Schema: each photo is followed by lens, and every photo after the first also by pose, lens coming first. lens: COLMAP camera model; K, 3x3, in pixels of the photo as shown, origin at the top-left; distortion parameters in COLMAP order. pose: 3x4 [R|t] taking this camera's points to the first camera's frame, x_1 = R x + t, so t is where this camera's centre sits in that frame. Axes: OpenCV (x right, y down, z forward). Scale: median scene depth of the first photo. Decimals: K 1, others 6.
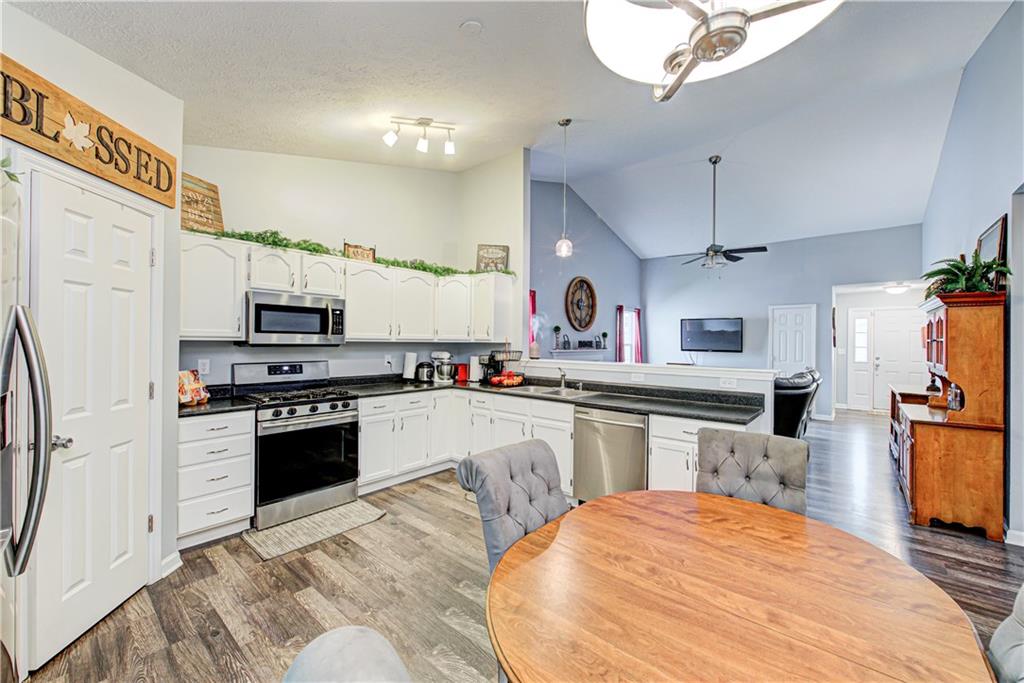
lens RADIAL K [[401.9, 0, 510.2], [0, 401.9, 343.6], [0, 0, 1]] dist [-0.000365, -0.000219]
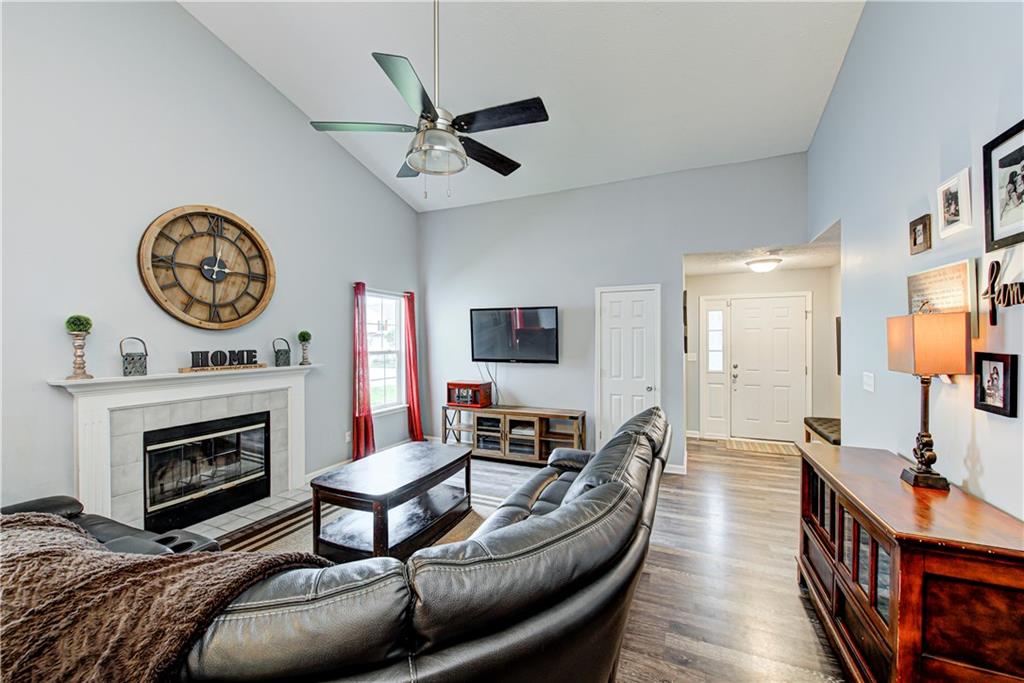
lens RADIAL K [[401.9, 0, 509.7], [0, 401.9, 342.9], [0, 0, 1]] dist [-0.000365, -0.000219]
pose [[0.958840, -0.013326, 0.283633, 0.352950], [0.012038, 0.999908, 0.006282, -0.014887], [-0.283691, -0.002609, 0.958912, 0.461284]]
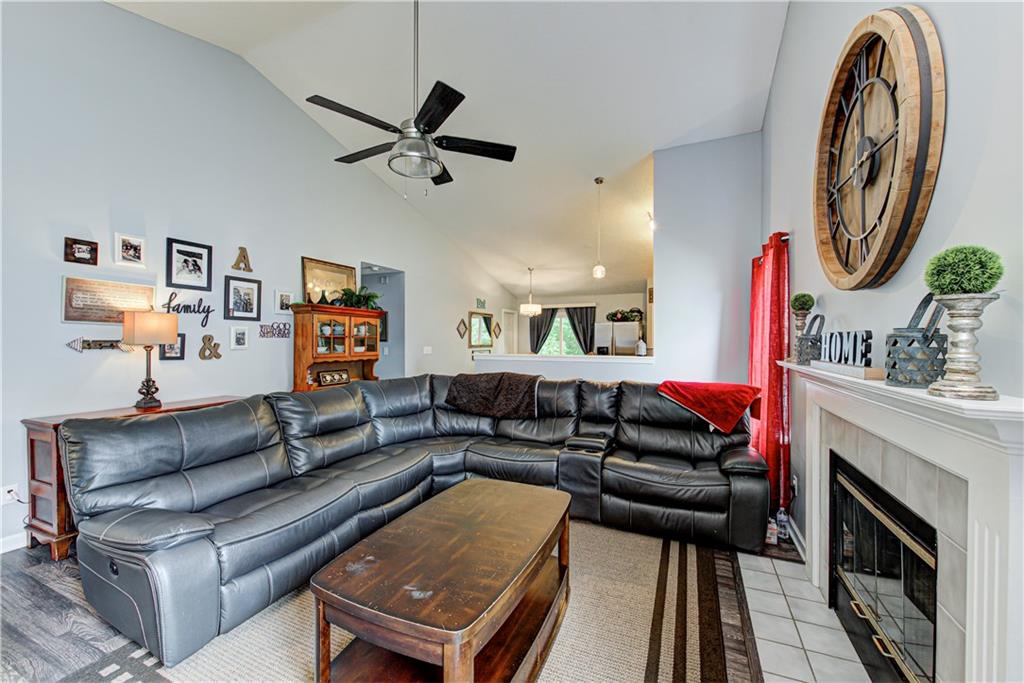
lens RADIAL K [[401.9, 0, 517.9], [0, 401.9, 343.1], [0, 0, 1]] dist [-0.000365, -0.000219]
pose [[-0.959505, -0.006459, -0.281617, 0.397925], [-0.007468, 0.999969, 0.002510, 0.000864], [0.281592, 0.004511, -0.959524, 1.115437]]
